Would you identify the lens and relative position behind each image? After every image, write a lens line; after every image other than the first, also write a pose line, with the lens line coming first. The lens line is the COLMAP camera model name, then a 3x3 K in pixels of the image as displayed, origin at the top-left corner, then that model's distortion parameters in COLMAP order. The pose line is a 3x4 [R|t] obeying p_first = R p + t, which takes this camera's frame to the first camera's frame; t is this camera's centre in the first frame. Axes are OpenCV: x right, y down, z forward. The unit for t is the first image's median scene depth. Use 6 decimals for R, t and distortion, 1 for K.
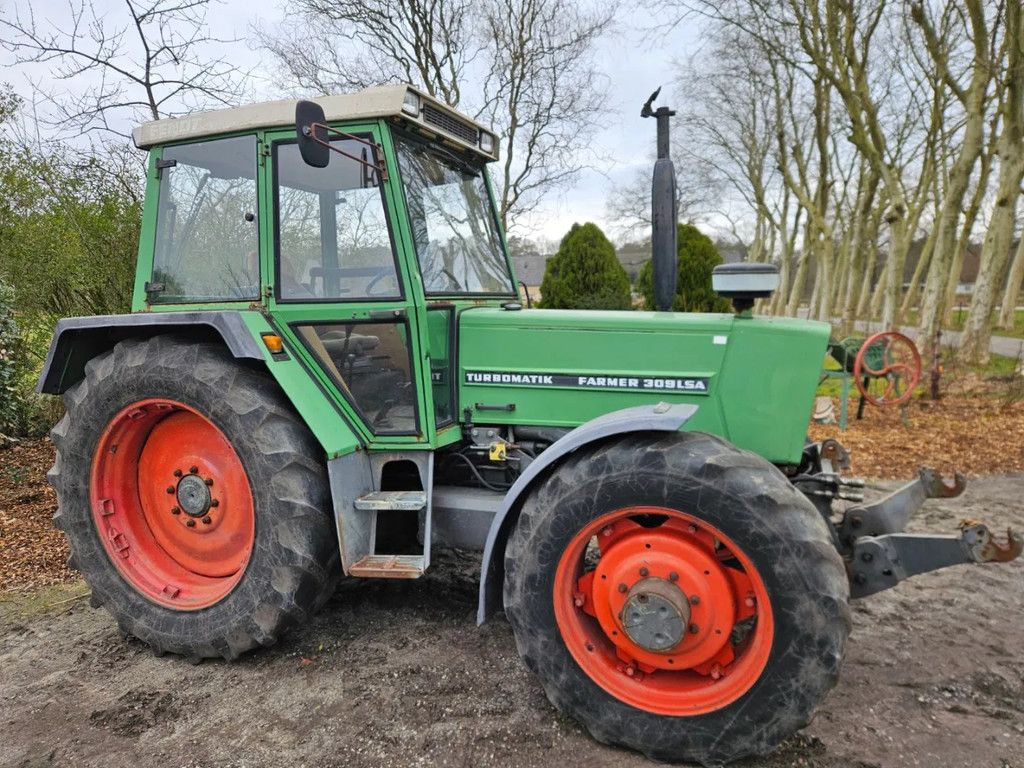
lens RADIAL K [[681.3, 0, 512.0], [0, 681.3, 384.0], [0, 0, 1]] dist [0.084471, -0.071471]
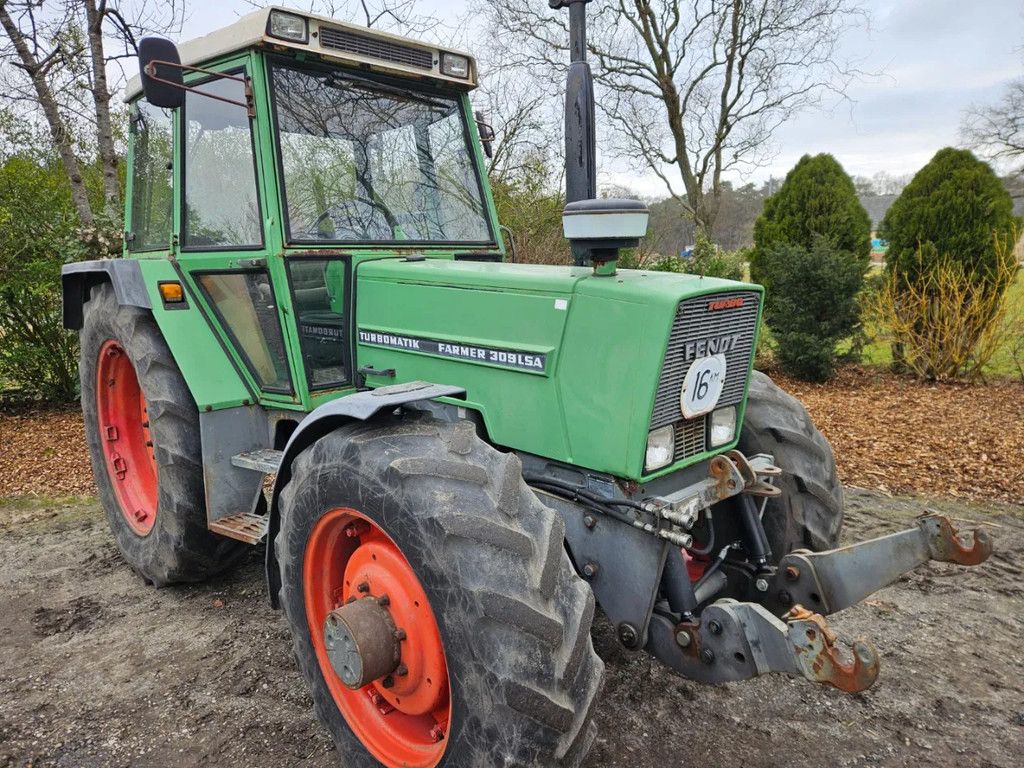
lens RADIAL K [[681.8, 0, 669.8], [0, 681.8, 380.3], [0, 0, 1]] dist [0.054915, -0.003680]
pose [[0.896583, 0.079581, -0.435668, 0.736020], [-0.050240, 0.995649, 0.078478, -0.045693], [0.440018, -0.048474, 0.896680, 0.377010]]
